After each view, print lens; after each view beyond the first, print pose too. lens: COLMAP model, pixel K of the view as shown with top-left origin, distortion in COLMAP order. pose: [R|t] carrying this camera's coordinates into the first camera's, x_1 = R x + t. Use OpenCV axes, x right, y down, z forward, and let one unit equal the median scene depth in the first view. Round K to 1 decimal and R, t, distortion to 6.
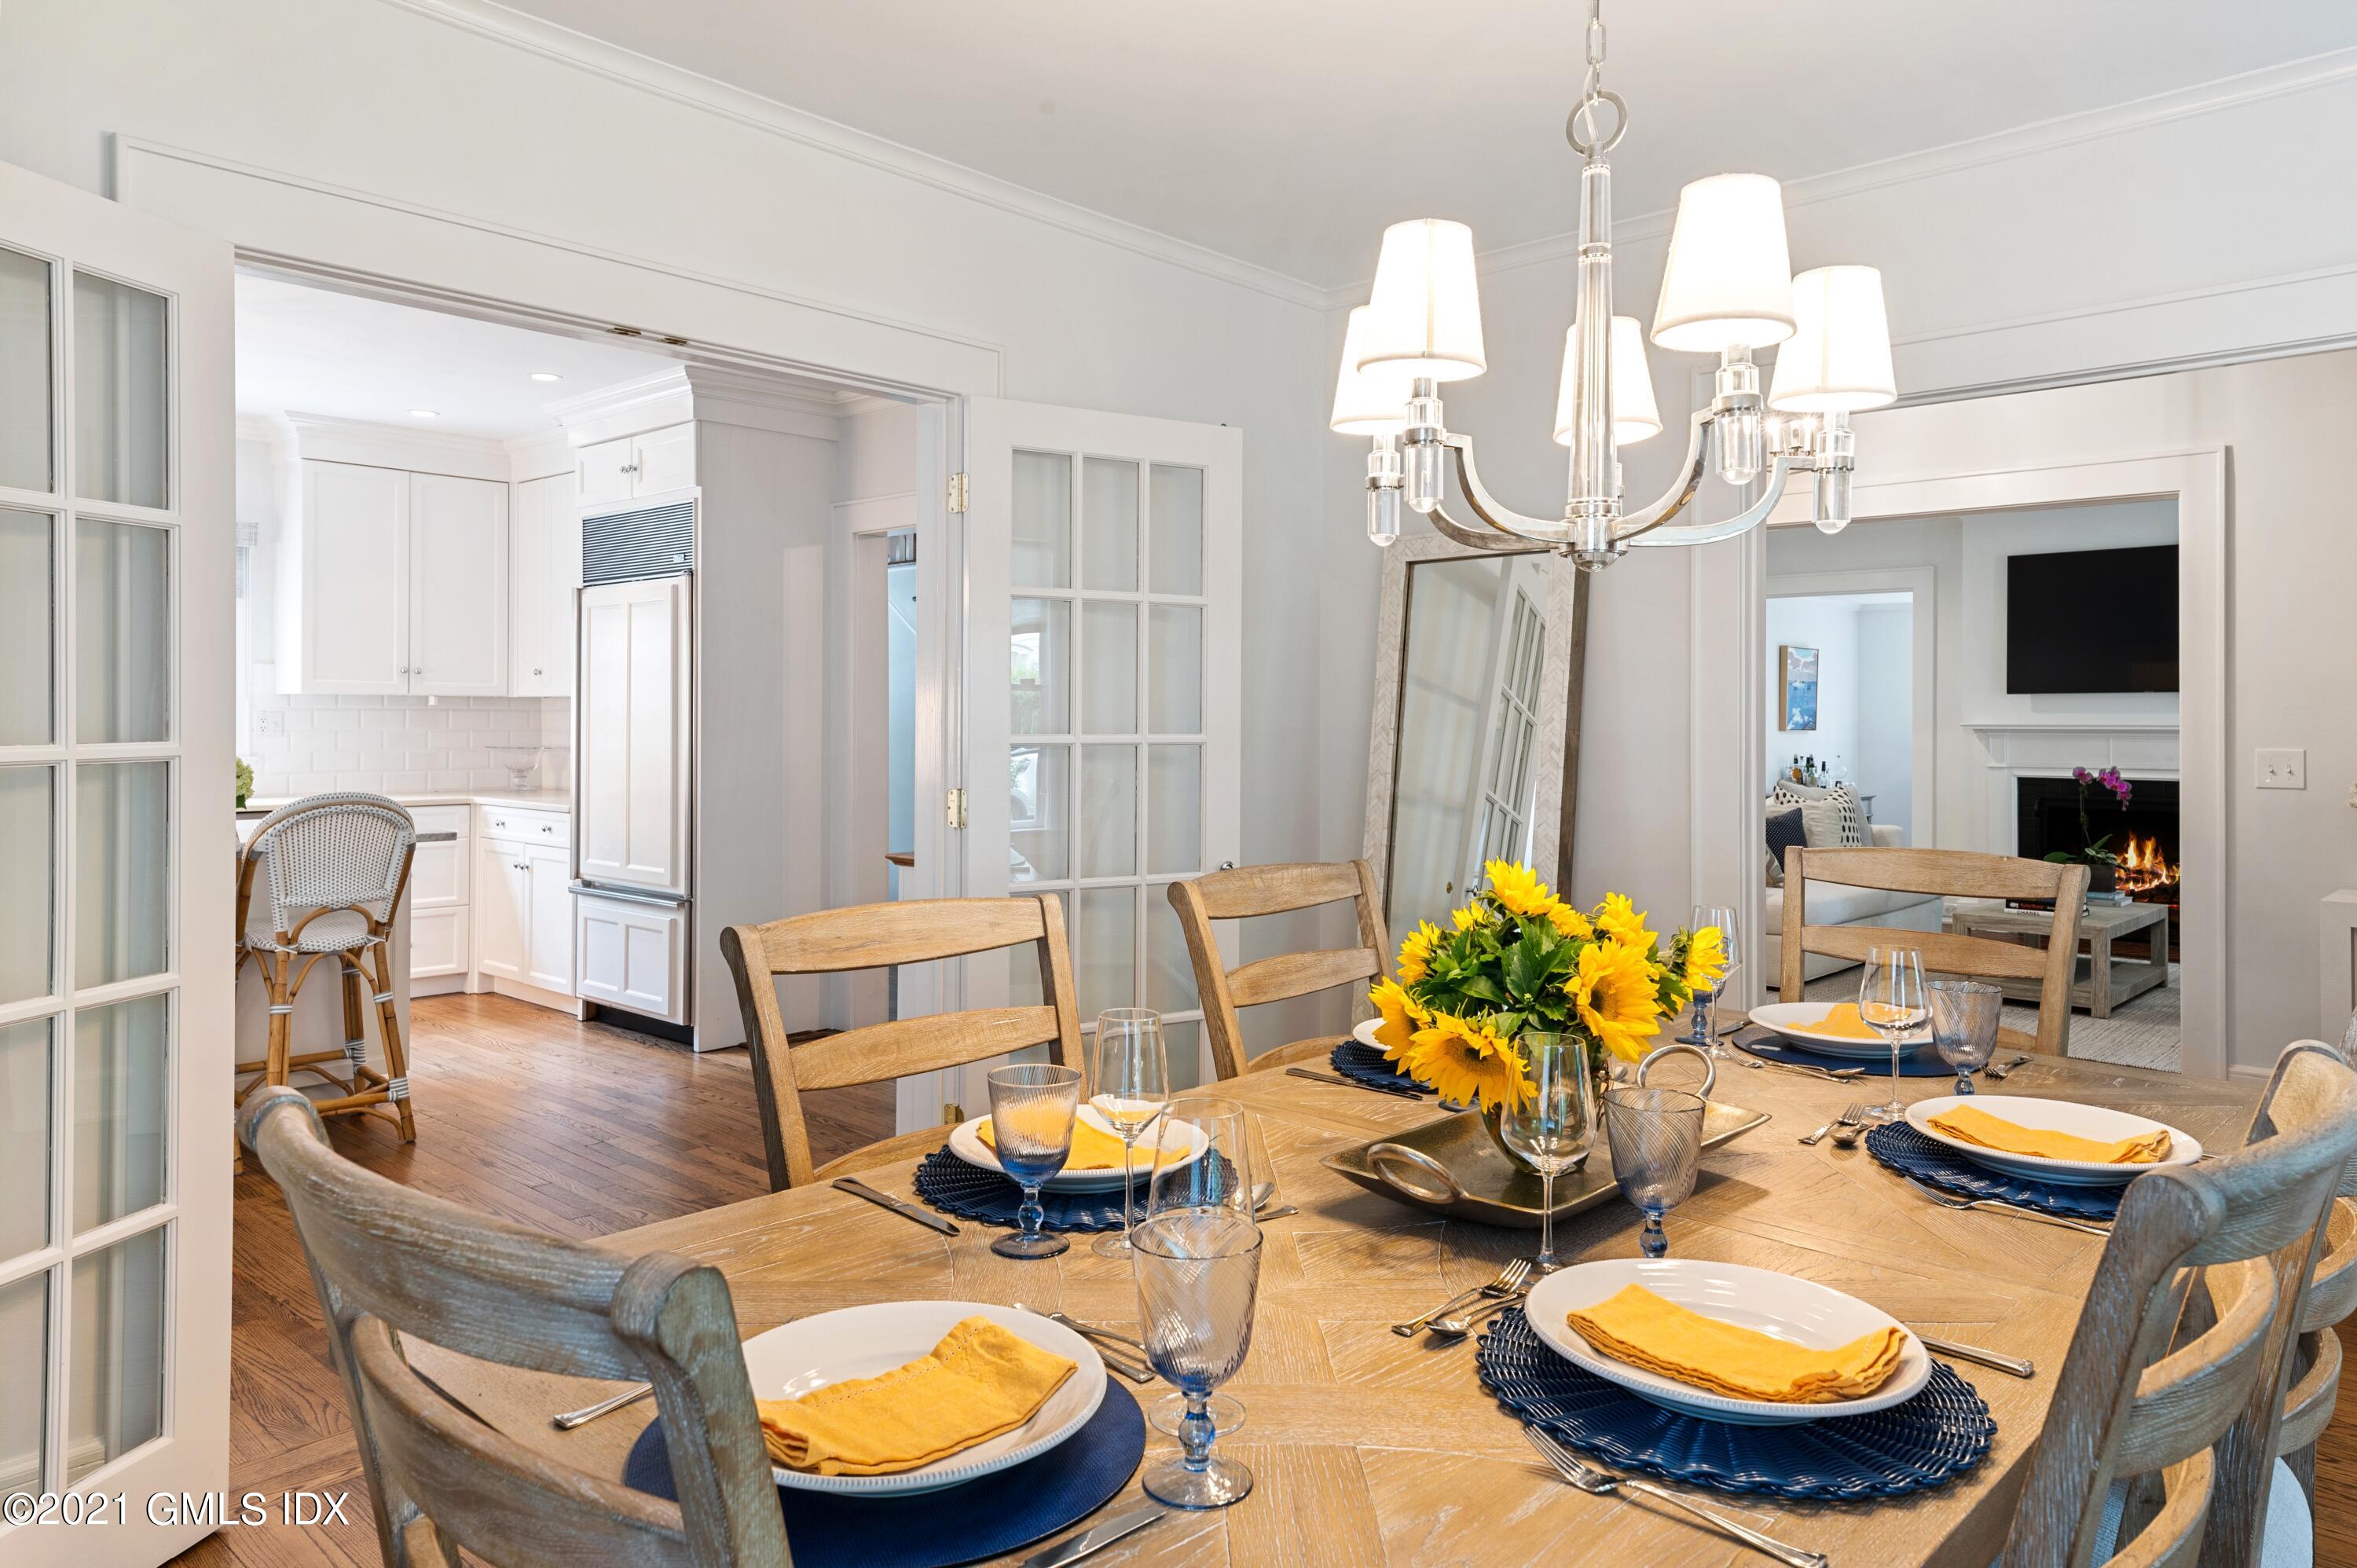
lens RADIAL K [[1559.6, 0, 1226.0], [0, 1559.6, 723.2], [0, 0, 1]] dist [0.010743, 0.000638]
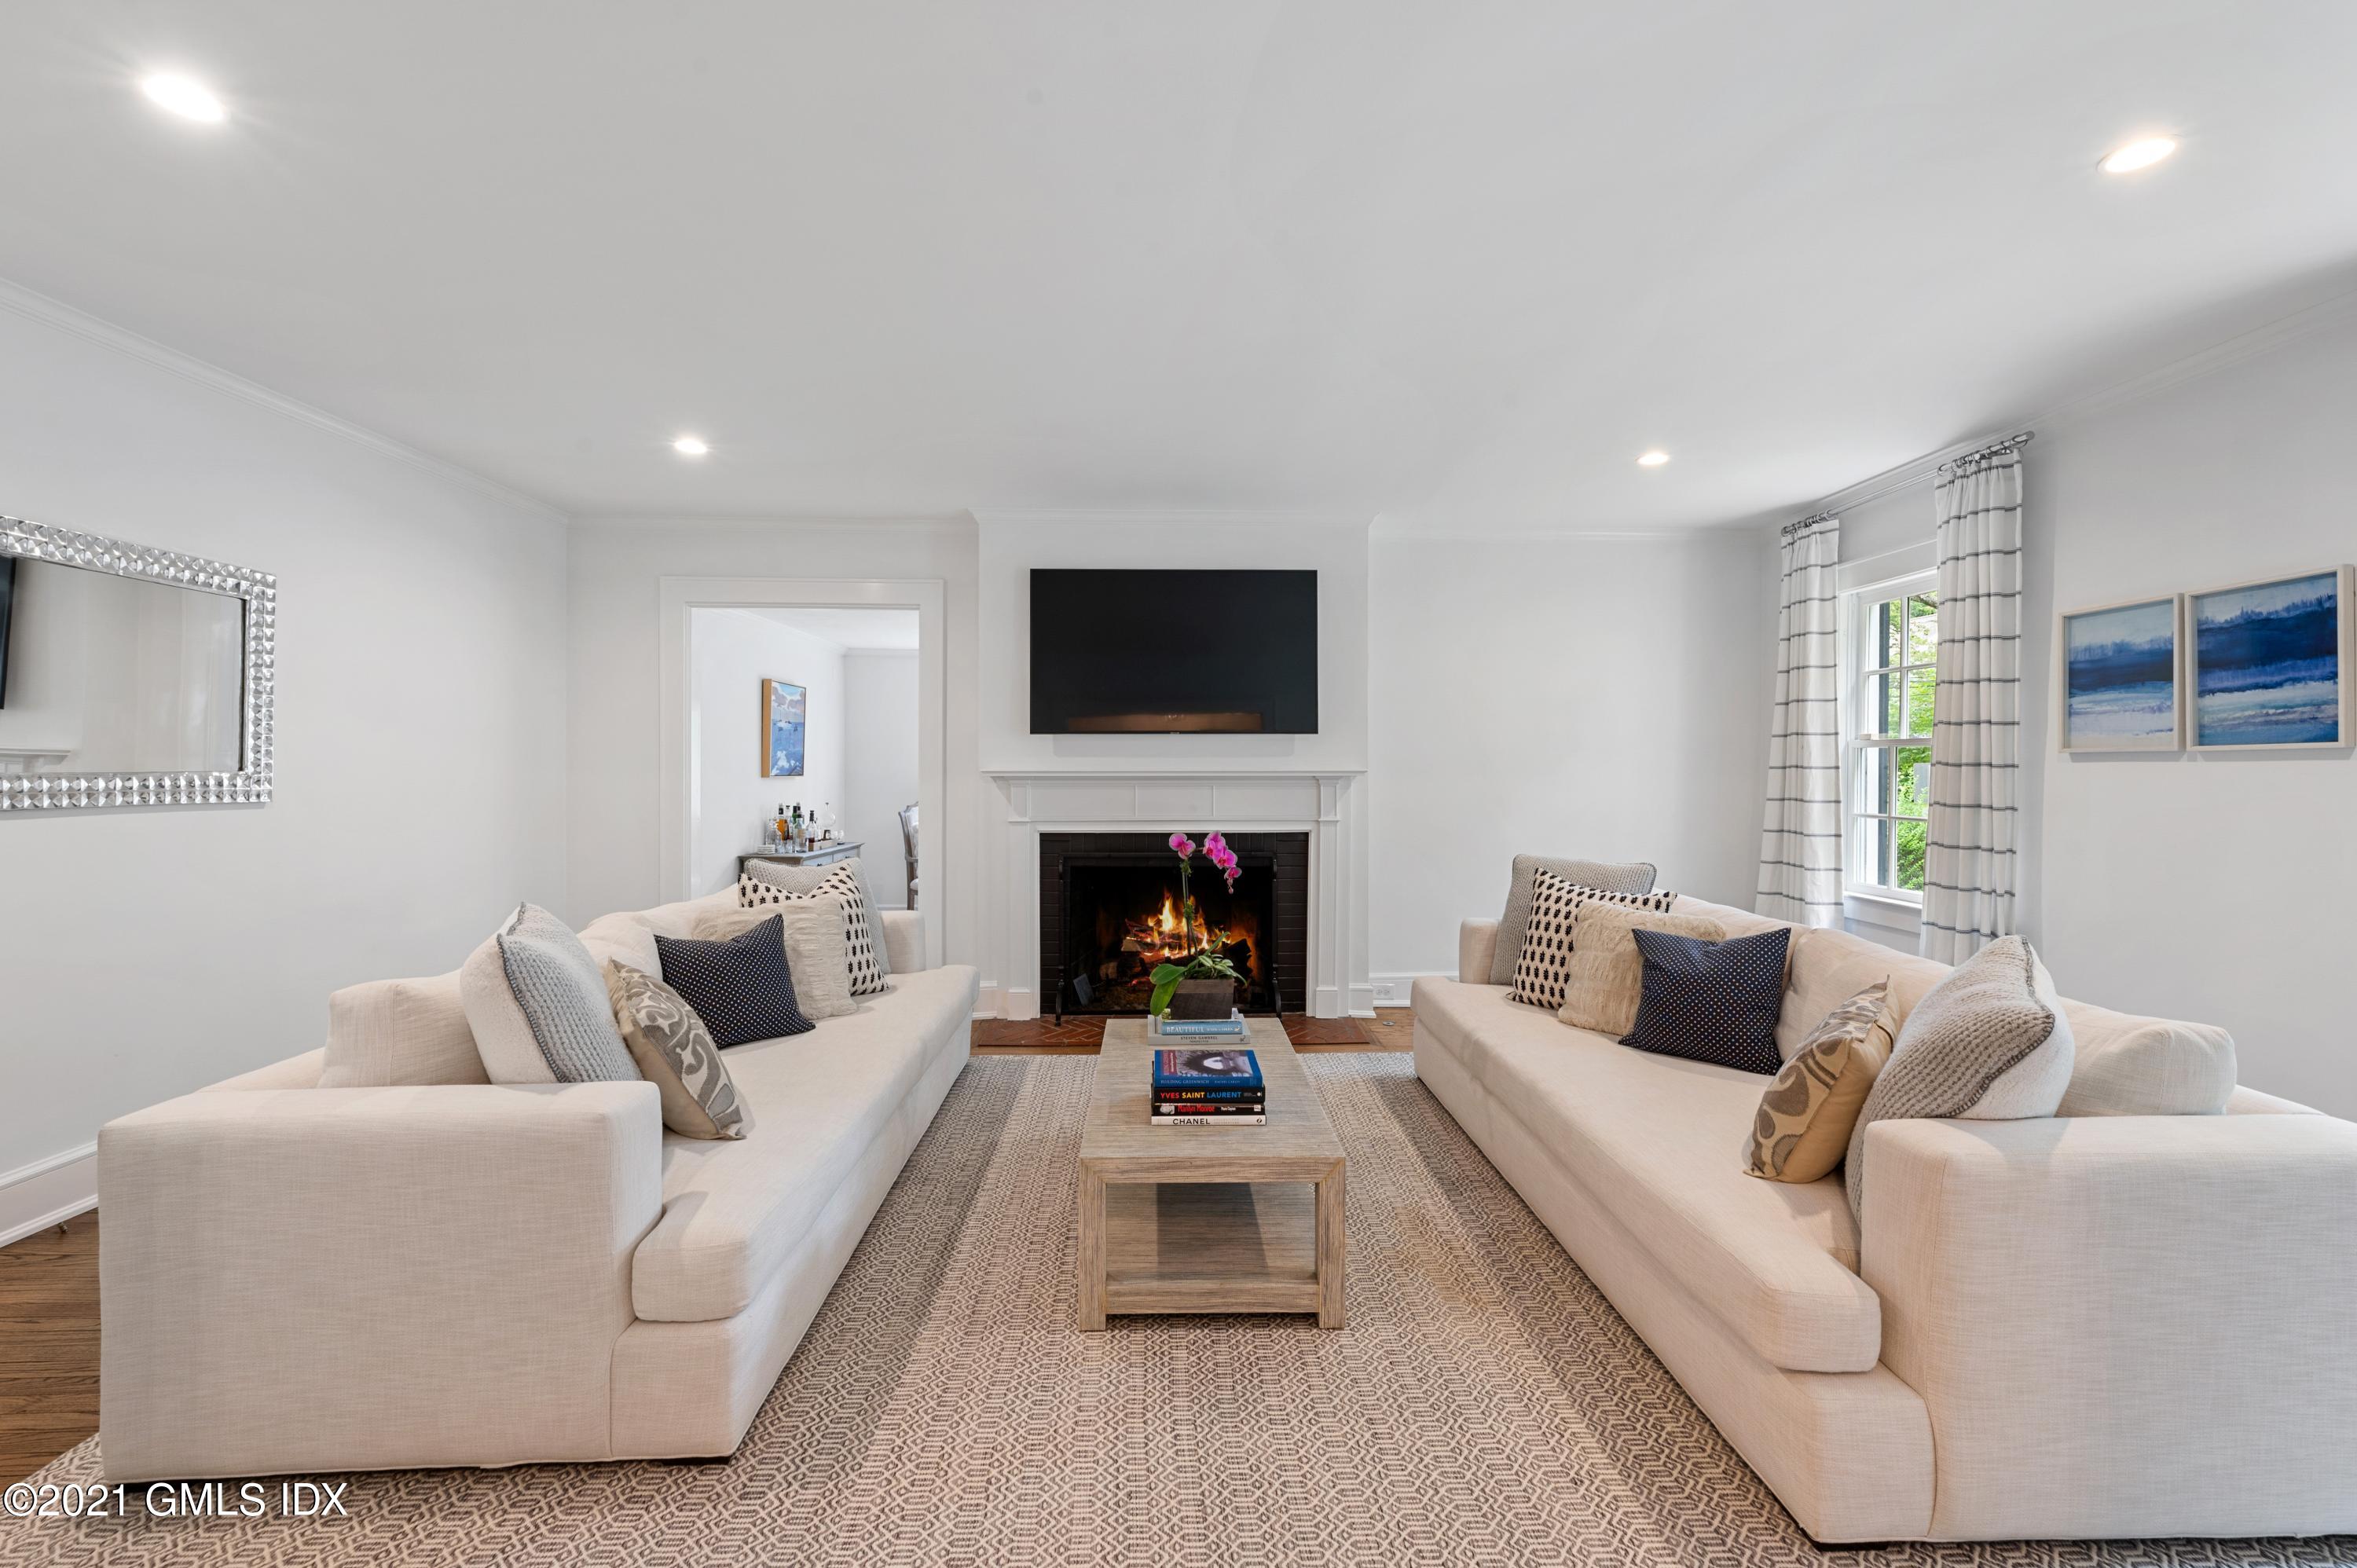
lens RADIAL K [[956.3, 0, 1185.5], [0, 956.3, 770.3], [0, 0, 1]] dist [0.003988, 0.000338]
pose [[0.736780, -0.005159, 0.676113, 0.209252], [0.004043, 0.999987, 0.003225, 0.000169], [-0.676120, 0.000358, 0.736791, 0.556737]]
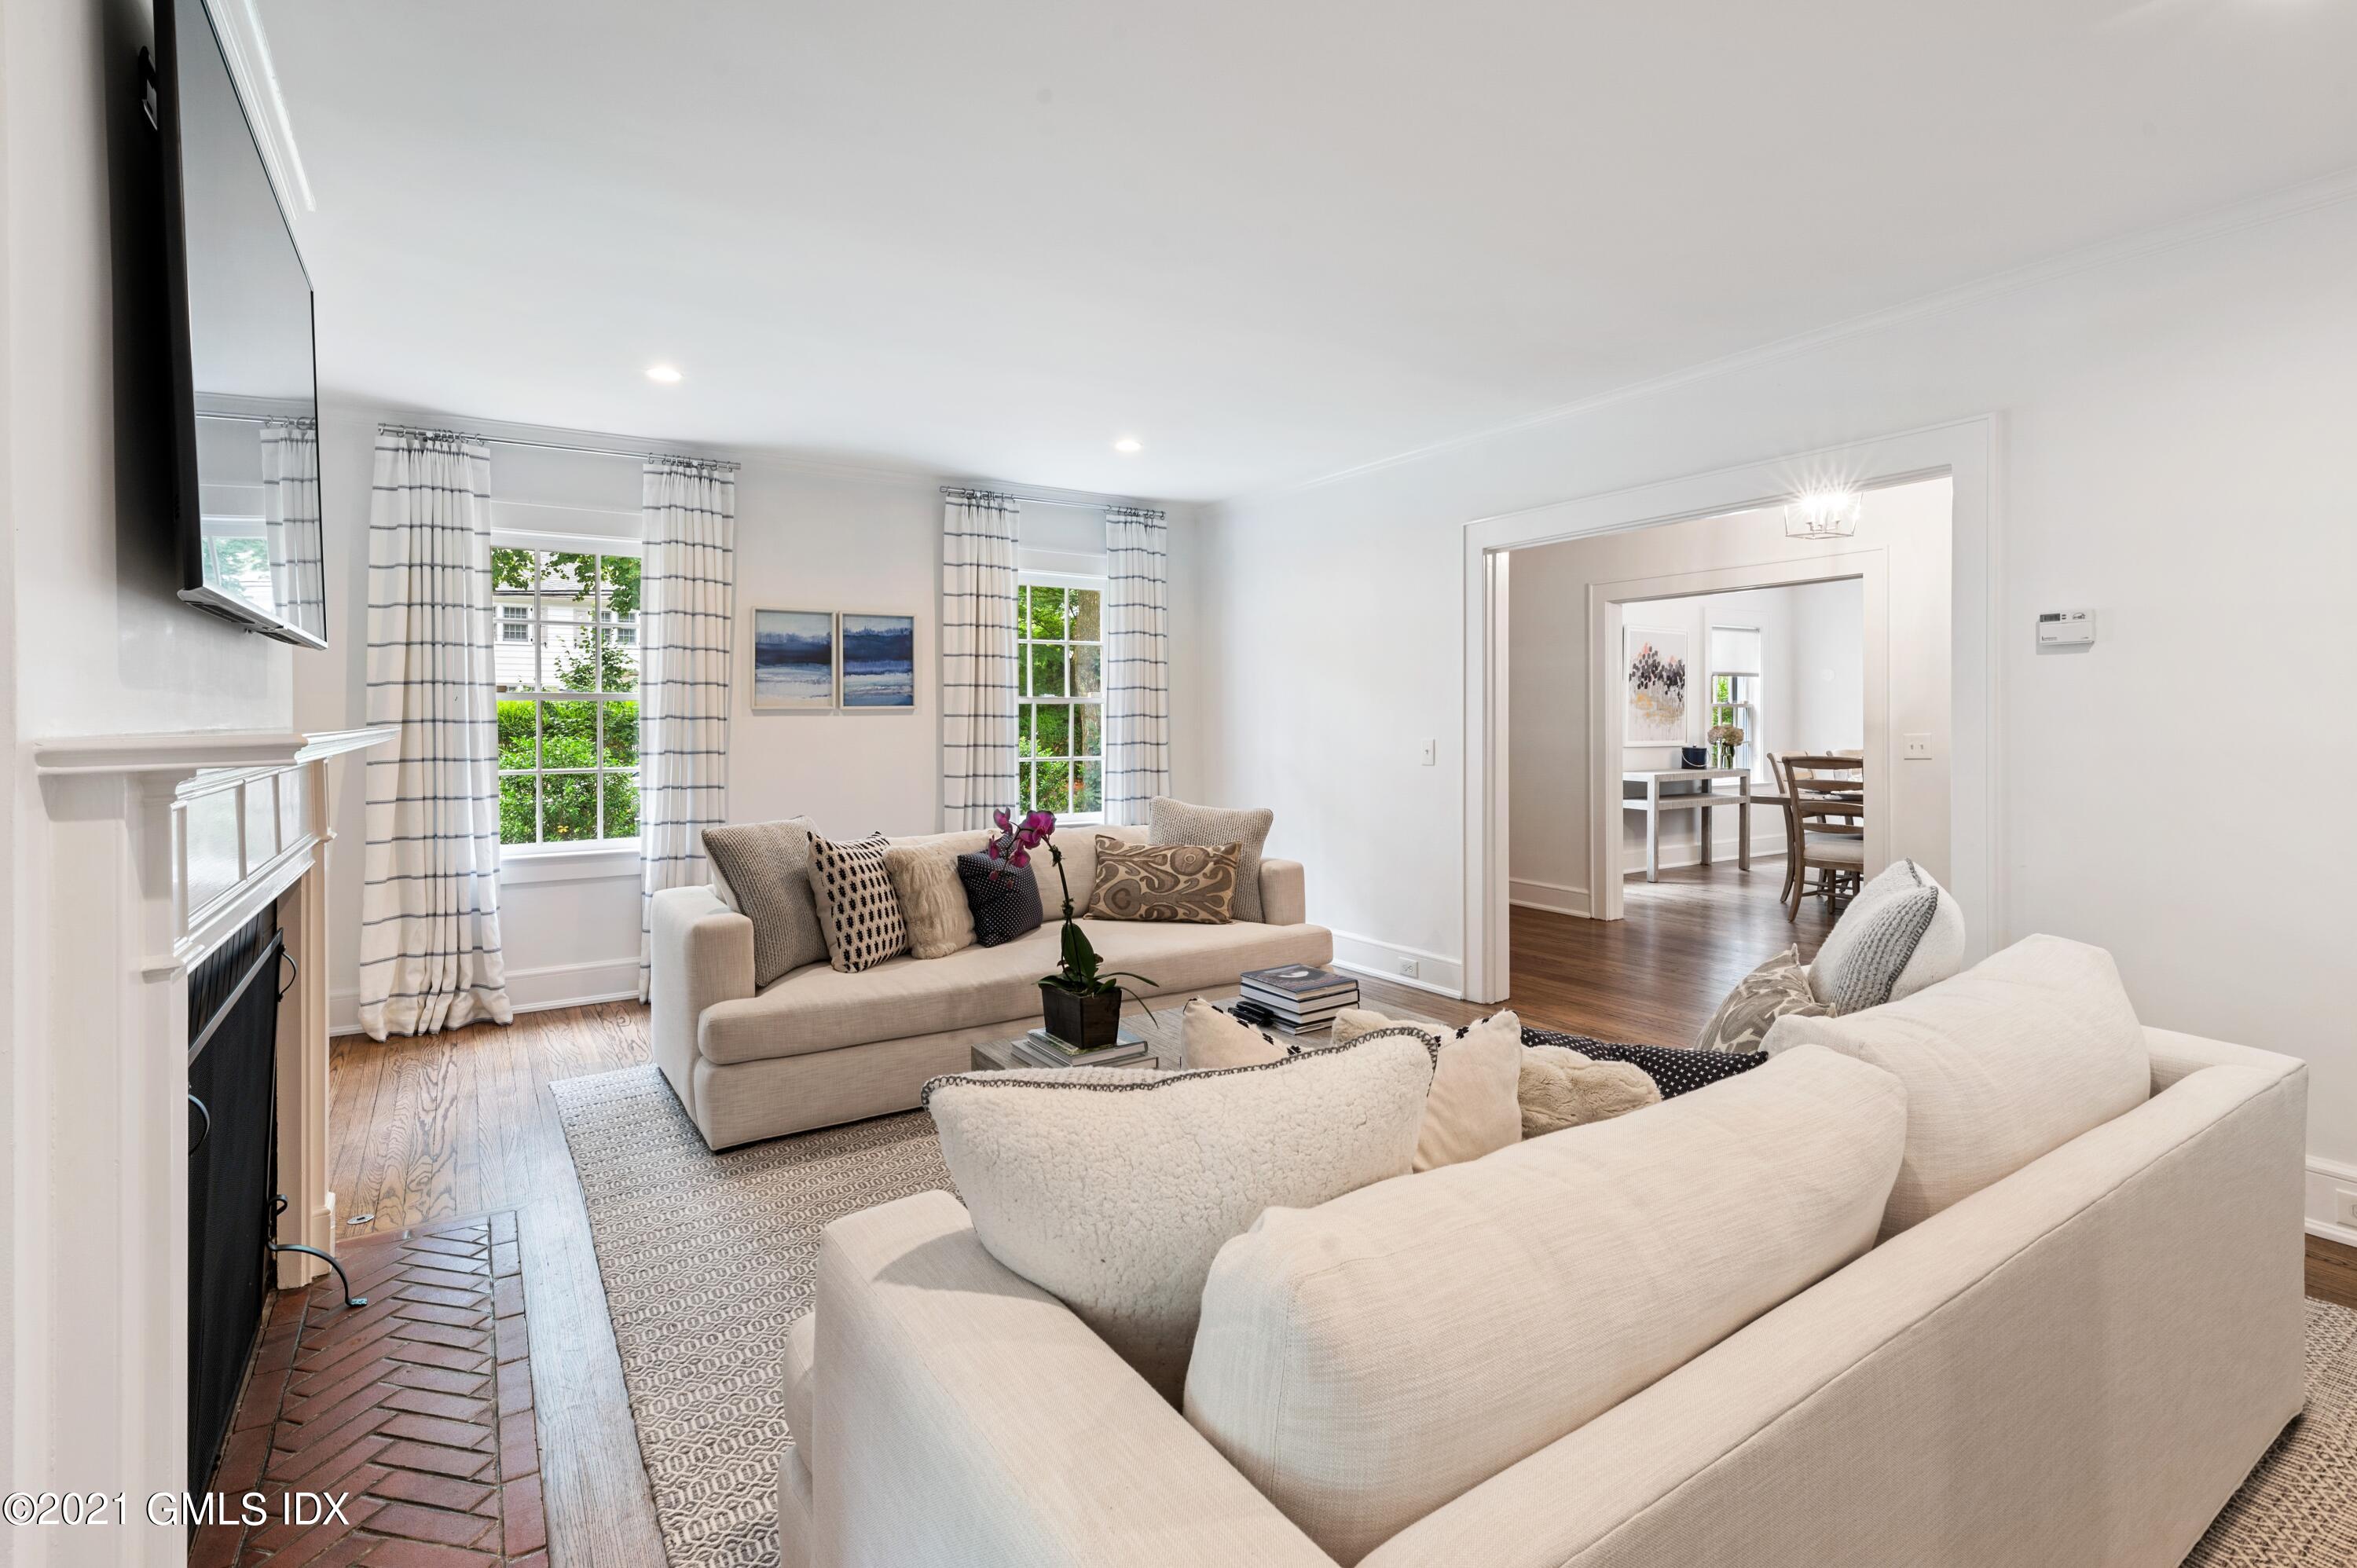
lens RADIAL K [[1094.7, 0, 1206.4], [0, 1094.7, 724.1], [0, 0, 1]] dist [-0.002615, -0.000091]
pose [[-0.966770, -0.002768, 0.255634, 0.358514], [0.000969, 0.999895, 0.014492, -0.005064], [-0.255647, 0.014258, -0.966665, 1.214735]]
